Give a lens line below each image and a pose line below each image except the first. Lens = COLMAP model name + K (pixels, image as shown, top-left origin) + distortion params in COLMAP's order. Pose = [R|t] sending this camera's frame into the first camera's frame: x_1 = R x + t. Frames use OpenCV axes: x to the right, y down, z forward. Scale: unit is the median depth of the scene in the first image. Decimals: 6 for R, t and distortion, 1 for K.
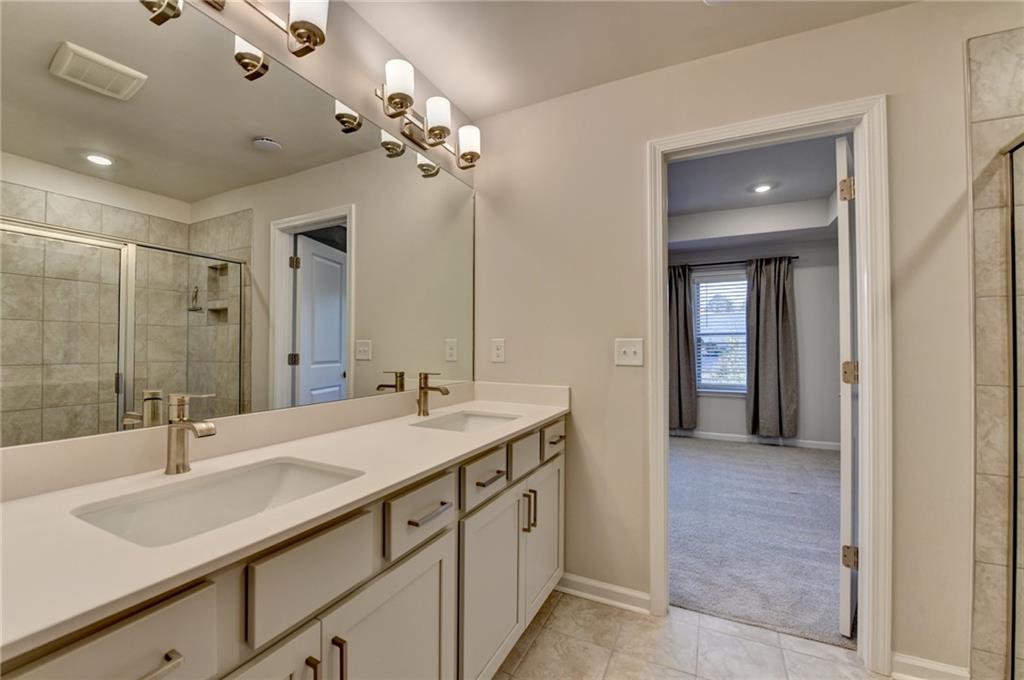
lens RADIAL K [[415.1, 0, 505.1], [0, 415.1, 340.7], [0, 0, 1]] dist [-0.014983, -0.002164]
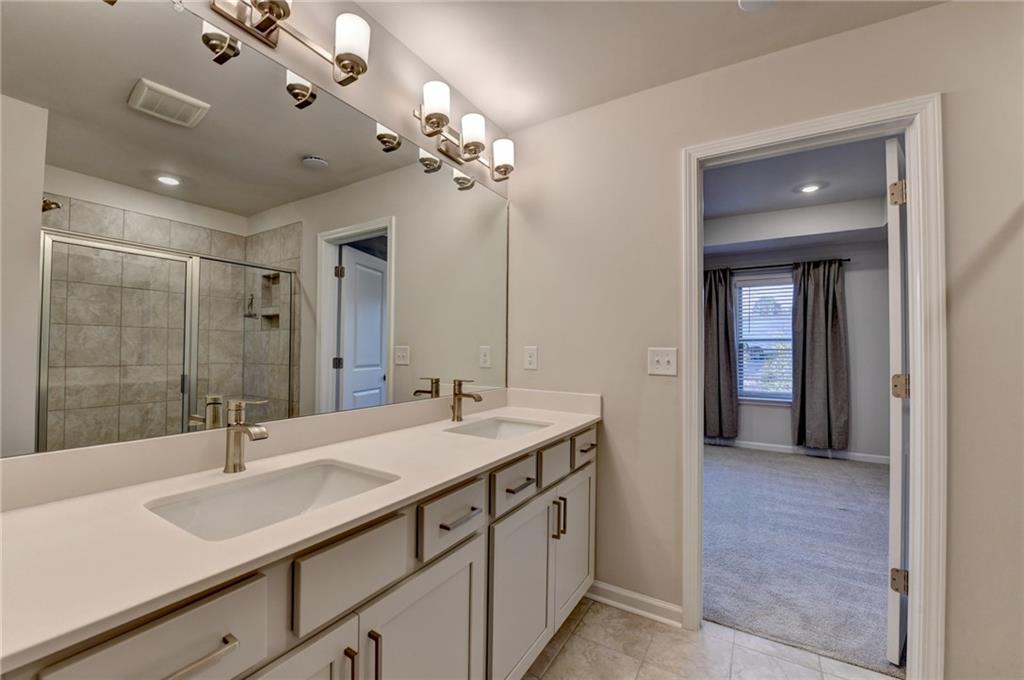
lens RADIAL K [[411.6, 0, 502.6], [0, 411.6, 342.0], [0, 0, 1]] dist [-0.014252, -0.003006]
pose [[0.995645, 0.005685, -0.093049, 0.009919], [-0.006001, 0.999977, -0.003122, -0.014150], [0.093029, 0.003667, 0.995657, -0.014401]]
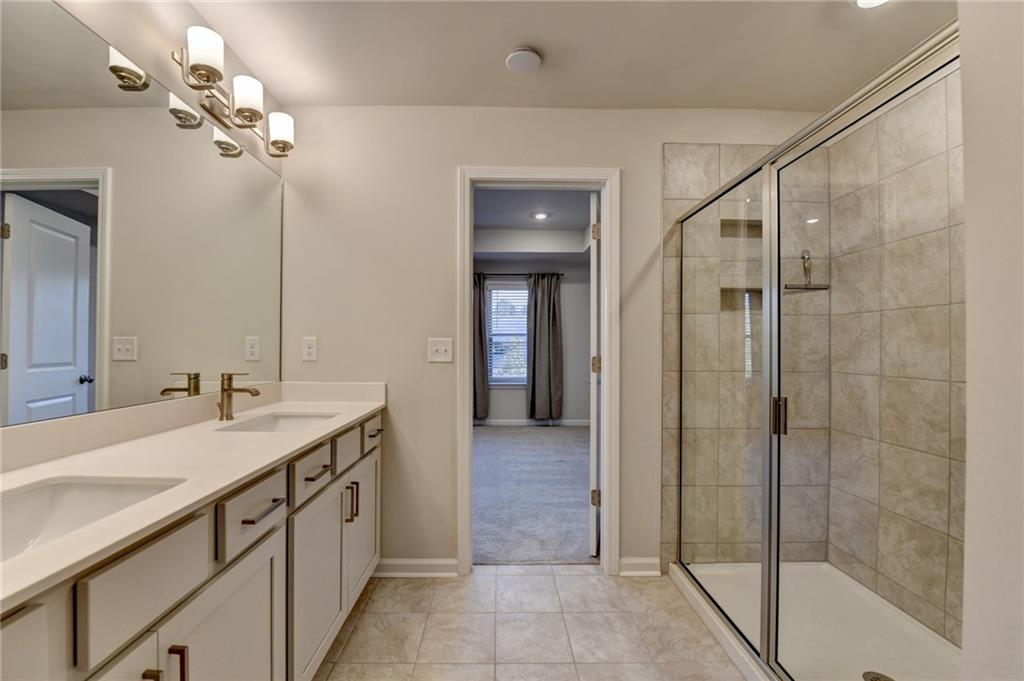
lens RADIAL K [[411.6, 0, 502.6], [0, 411.6, 342.5], [0, 0, 1]] dist [-0.014252, -0.003006]
pose [[0.888944, 0.005691, 0.457980, -0.066507], [-0.009133, 0.999944, 0.005303, -0.001068], [-0.457924, -0.008897, 0.888947, -0.077329]]
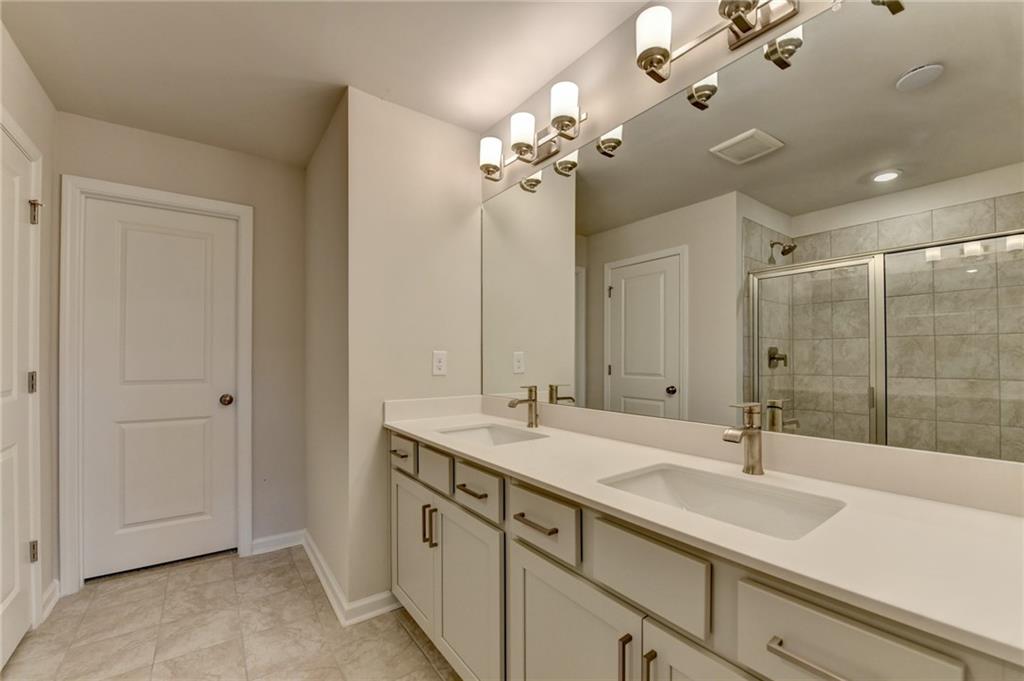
lens RADIAL K [[416.7, 0, 509.4], [0, 416.7, 347.1], [0, 0, 1]] dist [-0.025978, -0.000105]
pose [[-0.460783, -0.029273, -0.887030, 0.520235], [0.009614, 0.999233, -0.037970, 0.017516], [0.887461, -0.026024, -0.460148, 0.993841]]
